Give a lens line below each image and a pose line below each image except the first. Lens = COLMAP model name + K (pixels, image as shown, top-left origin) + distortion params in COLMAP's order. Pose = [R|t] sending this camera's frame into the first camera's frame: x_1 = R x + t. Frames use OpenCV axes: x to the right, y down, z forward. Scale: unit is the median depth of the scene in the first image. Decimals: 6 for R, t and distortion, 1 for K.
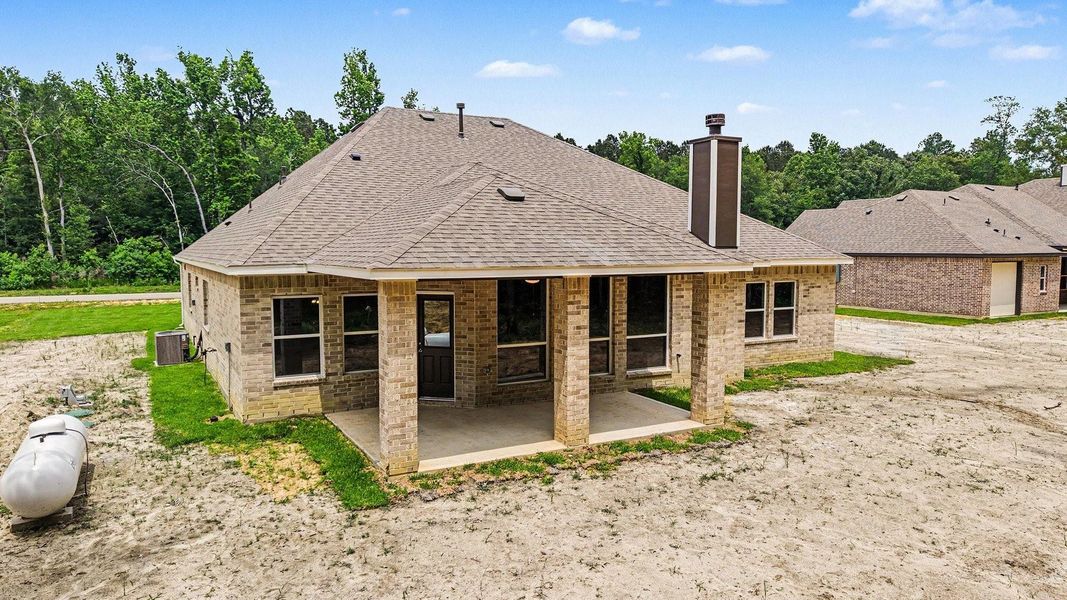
lens RADIAL K [[692.6, 0, 565.1], [0, 692.6, 296.5], [0, 0, 1]] dist [0.038025, -0.042840]
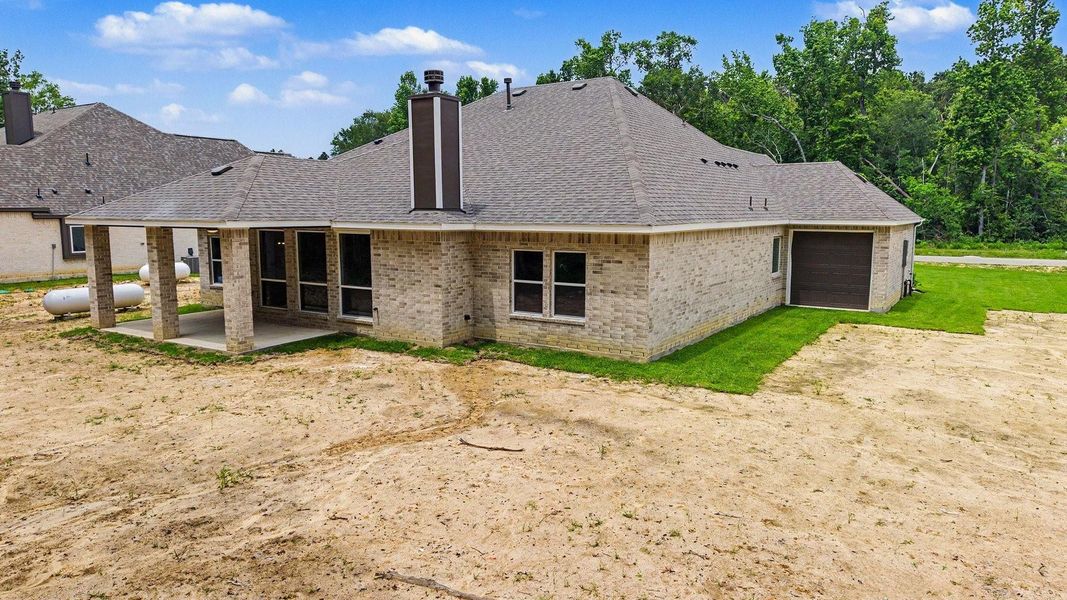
lens RADIAL K [[692.6, 0, 520.3], [0, 692.6, 310.1], [0, 0, 1]] dist [0.038025, -0.042840]
pose [[0.481140, 0.126780, -0.867428, 1.002335], [-0.063539, 0.991928, 0.109733, -0.038929], [0.874338, 0.002318, 0.485312, 0.551075]]
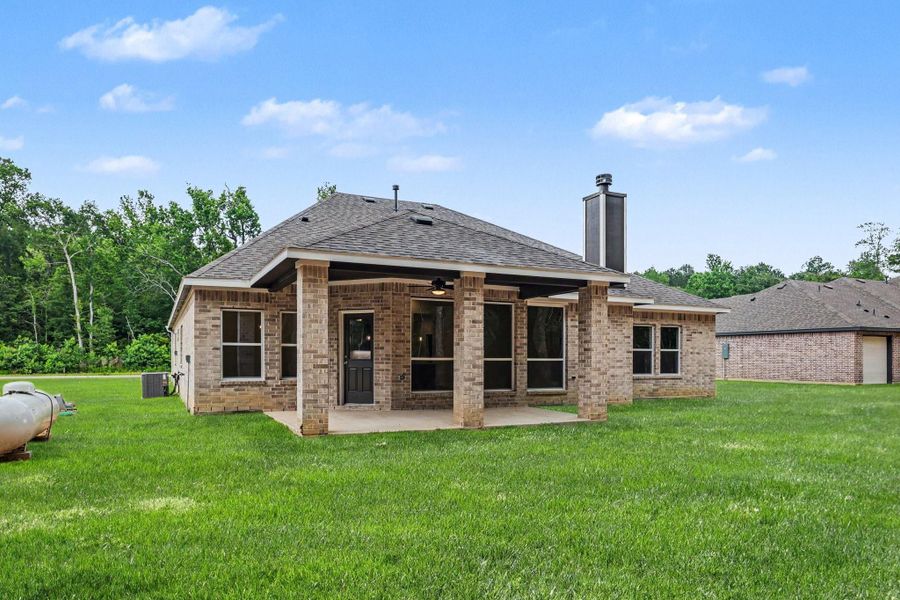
lens RADIAL K [[583.9, 0, 468.4], [0, 583.9, 359.5], [0, 0, 1]] dist [-0.001764, 0.007645]
pose [[0.998430, 0.003630, -0.055904, 0.037094], [-0.007269, 0.997858, -0.065016, 0.097723], [0.055548, 0.065321, 0.996317, 0.023177]]
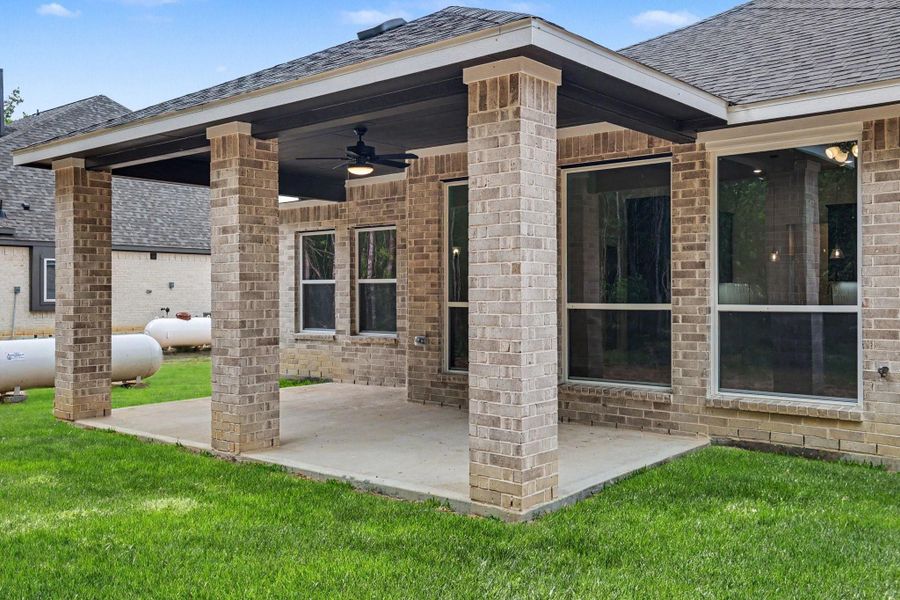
lens RADIAL K [[830.5, 0, 425.6], [0, 830.5, 287.7], [0, 0, 1]] dist [0.052208, 0.000000]
pose [[0.340330, -0.005449, -0.940290, 0.393567], [-0.058062, 0.997953, -0.026798, 0.056384], [0.938512, 0.063715, 0.339317, 0.532081]]
